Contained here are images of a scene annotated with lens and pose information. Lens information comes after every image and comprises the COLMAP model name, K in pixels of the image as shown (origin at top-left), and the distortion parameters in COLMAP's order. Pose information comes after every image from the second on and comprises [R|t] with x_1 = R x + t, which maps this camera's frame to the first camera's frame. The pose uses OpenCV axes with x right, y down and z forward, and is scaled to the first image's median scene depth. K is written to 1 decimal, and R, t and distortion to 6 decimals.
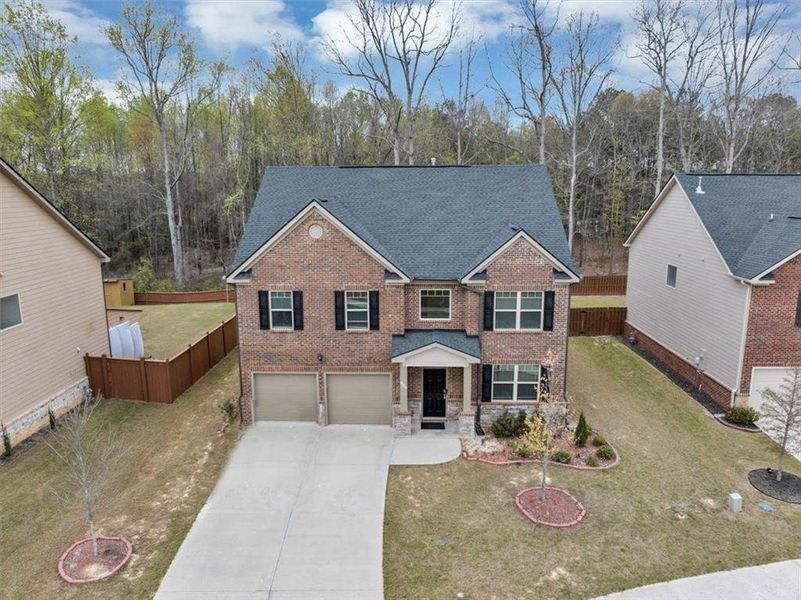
lens RADIAL K [[578.2, 0, 400.5], [0, 578.2, 300.0], [0, 0, 1]] dist [-0.037142, -0.001507]
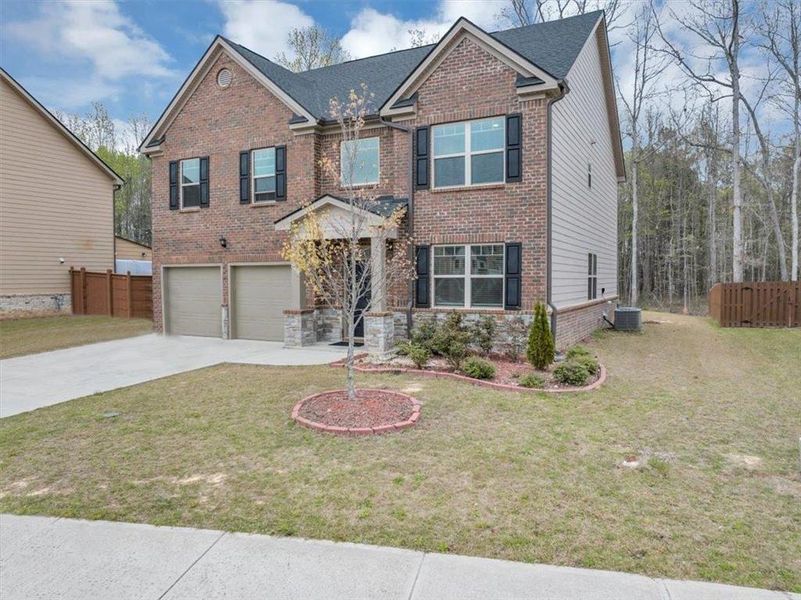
lens RADIAL K [[578.2, 0, 400.5], [0, 578.2, 300.0], [0, 0, 1]] dist [-0.037142, -0.001507]
pose [[0.900329, 0.017399, -0.434862, 0.409304], [-0.089569, 0.985218, -0.146025, 0.268582], [0.425893, 0.170420, 0.888579, 0.444428]]
